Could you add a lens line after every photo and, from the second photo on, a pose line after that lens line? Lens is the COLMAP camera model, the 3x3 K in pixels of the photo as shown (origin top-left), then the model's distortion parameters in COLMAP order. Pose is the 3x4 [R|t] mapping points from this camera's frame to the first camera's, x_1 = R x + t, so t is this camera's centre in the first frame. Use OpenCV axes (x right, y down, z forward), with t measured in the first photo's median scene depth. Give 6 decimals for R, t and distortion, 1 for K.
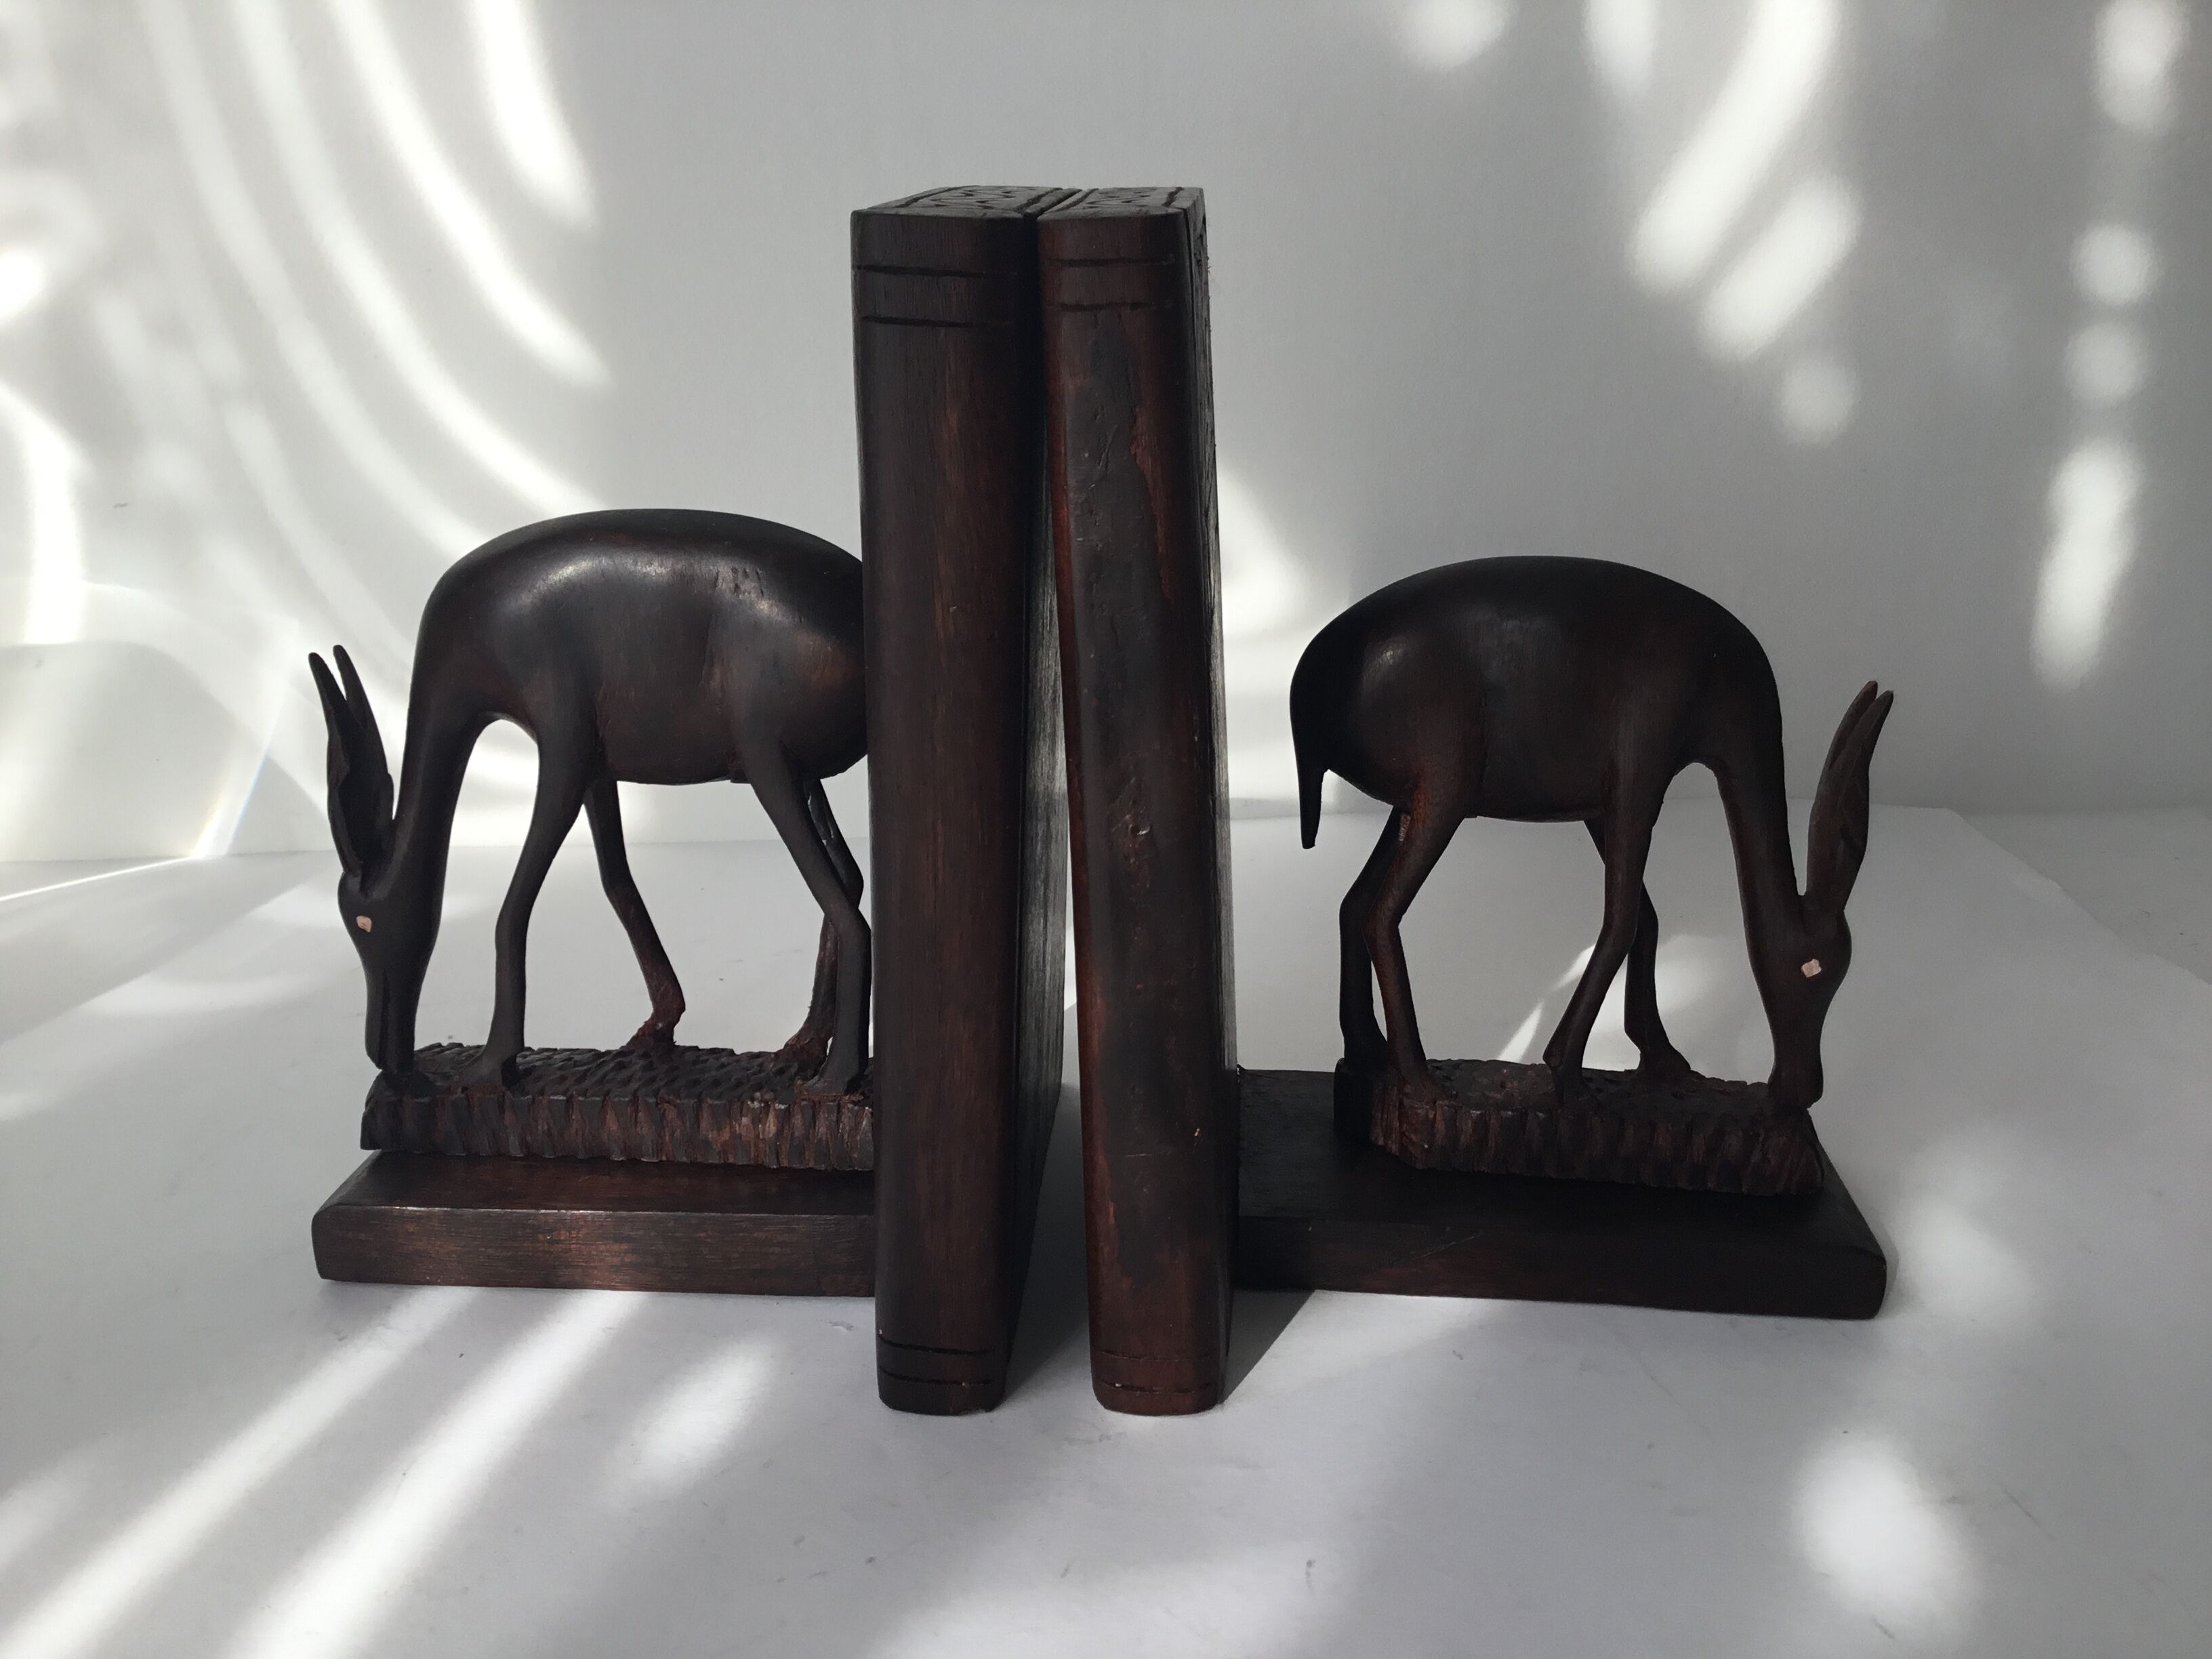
lens RADIAL K [[1823.8, 0, 1139.4], [0, 1823.8, 829.6], [0, 0, 1]] dist [0.034410, -0.007479]
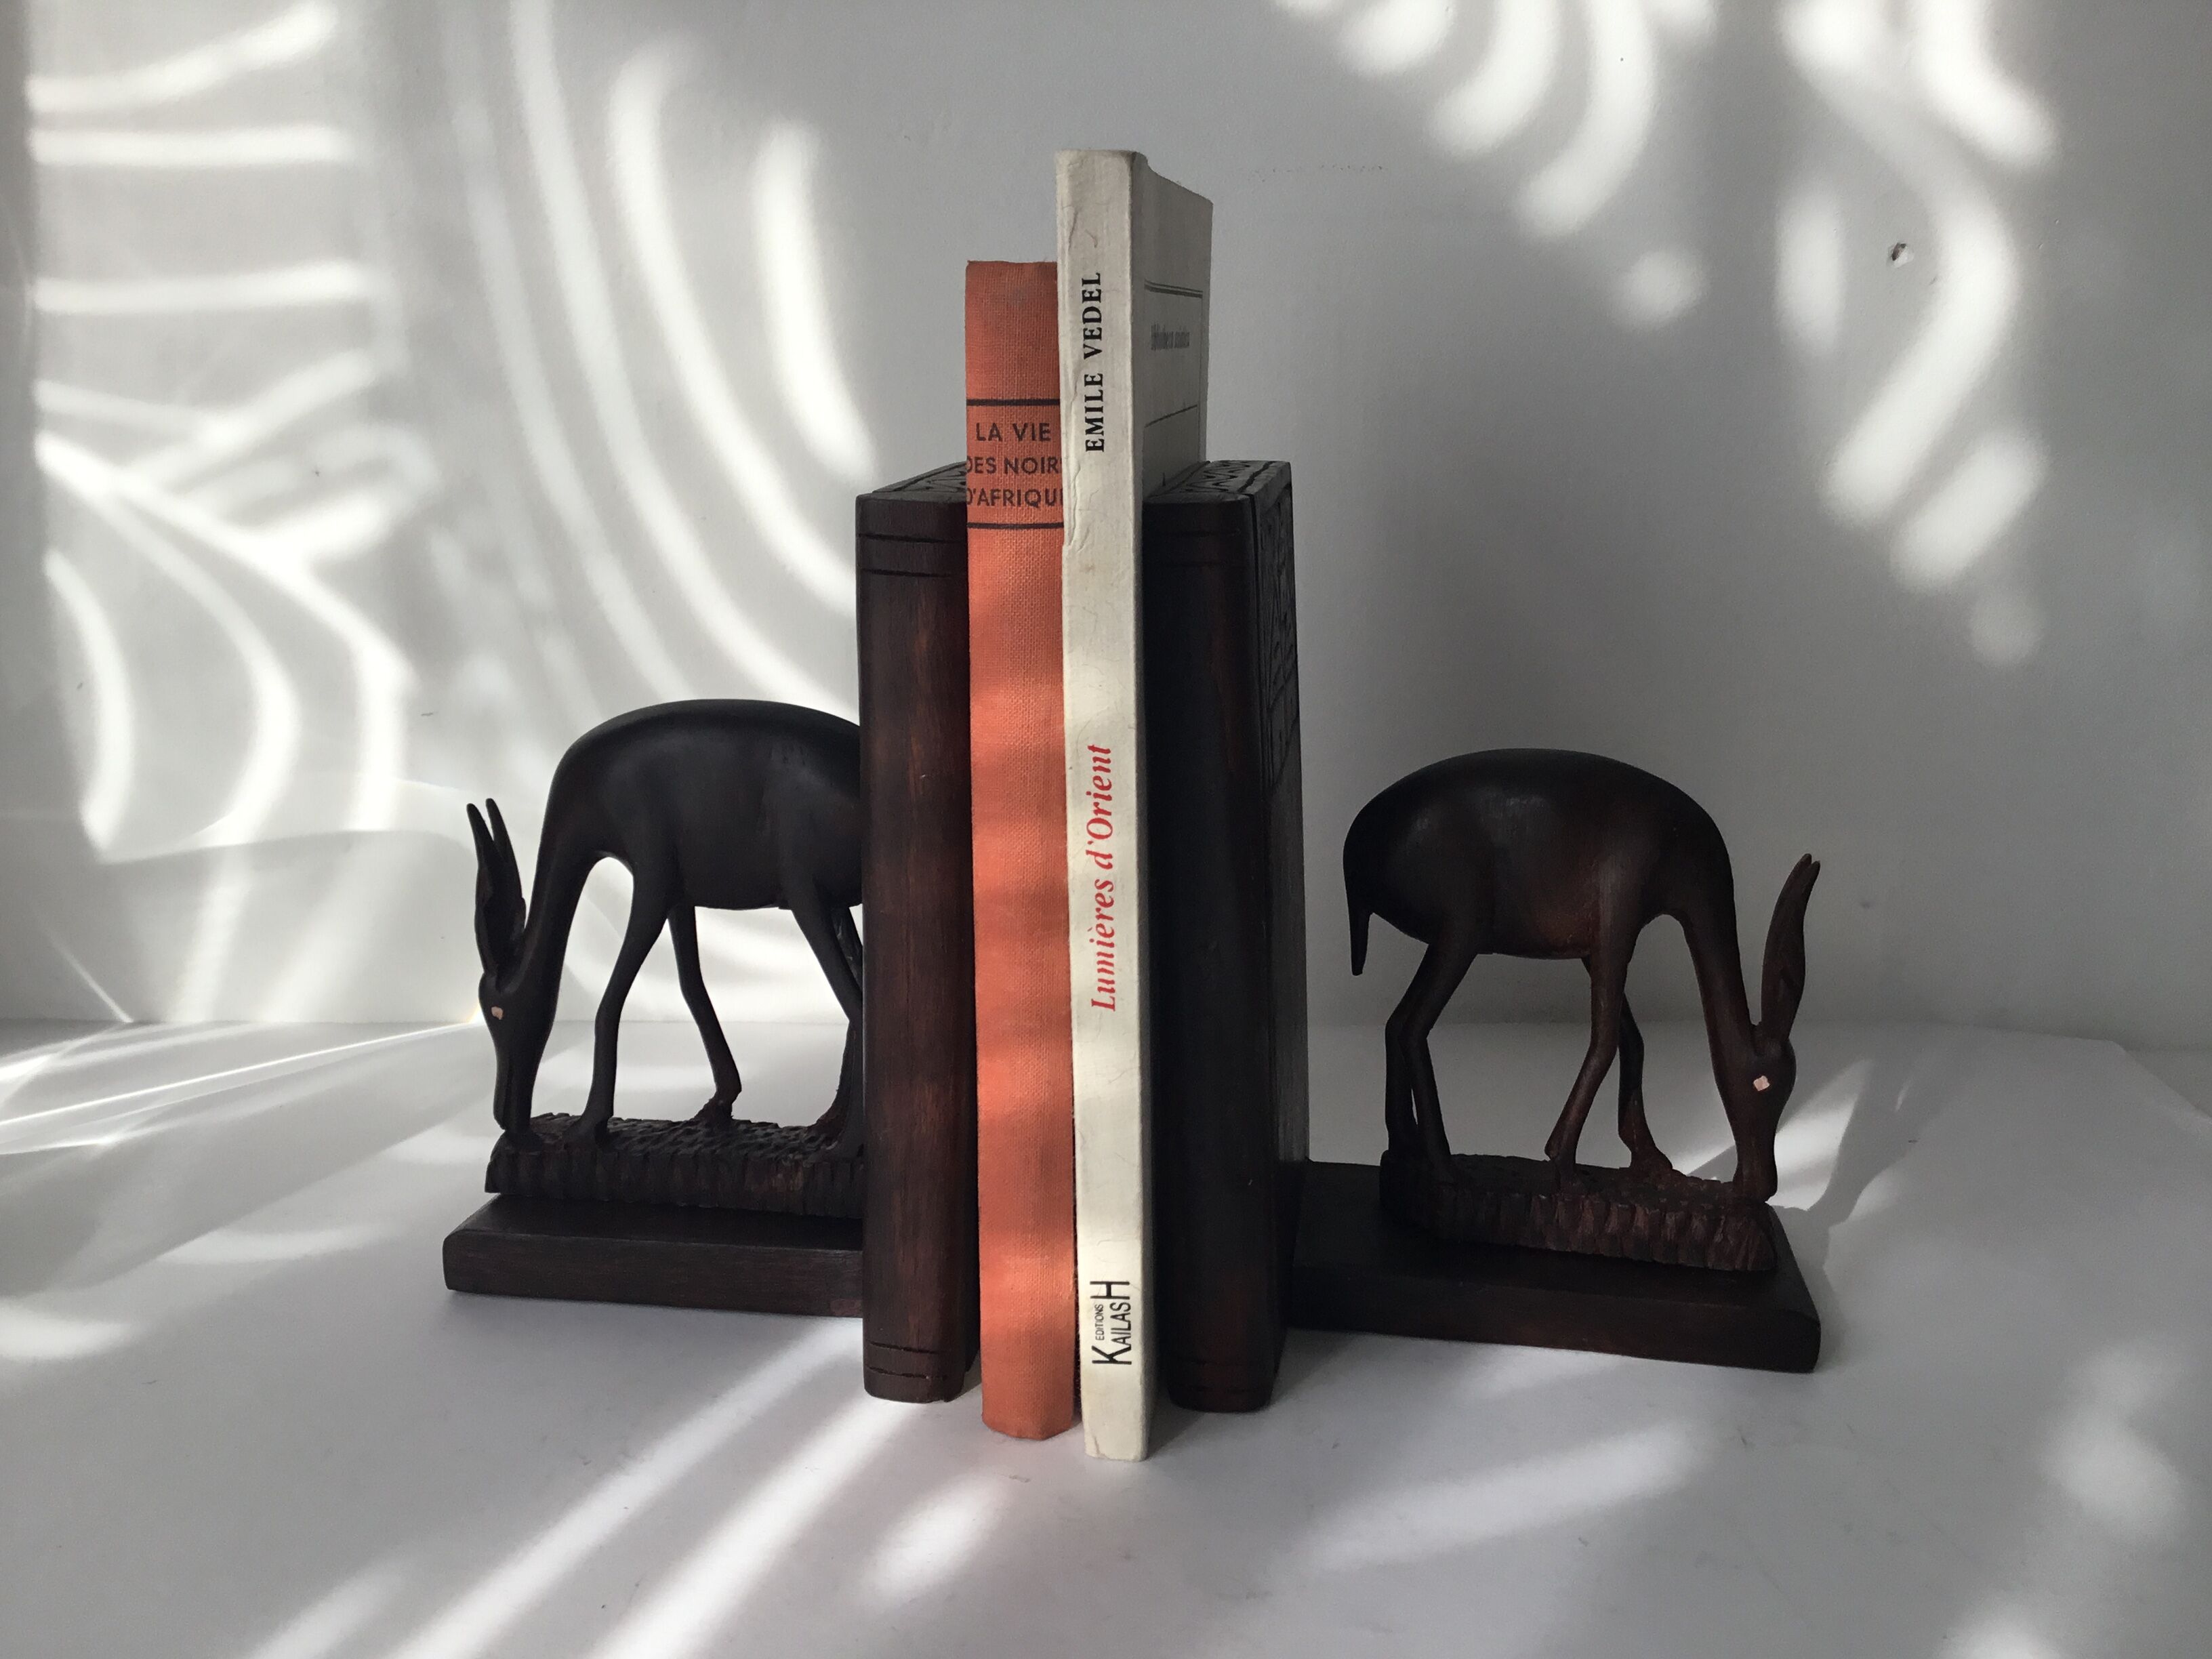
lens RADIAL K [[1823.8, 0, 1139.4], [0, 1823.8, 829.6], [0, 0, 1]] dist [0.034410, -0.007479]
pose [[0.996924, 0.015635, -0.076799, 0.122551], [-0.022510, 0.995733, -0.089488, 0.027370], [0.075072, 0.090942, 0.993023, -0.253122]]
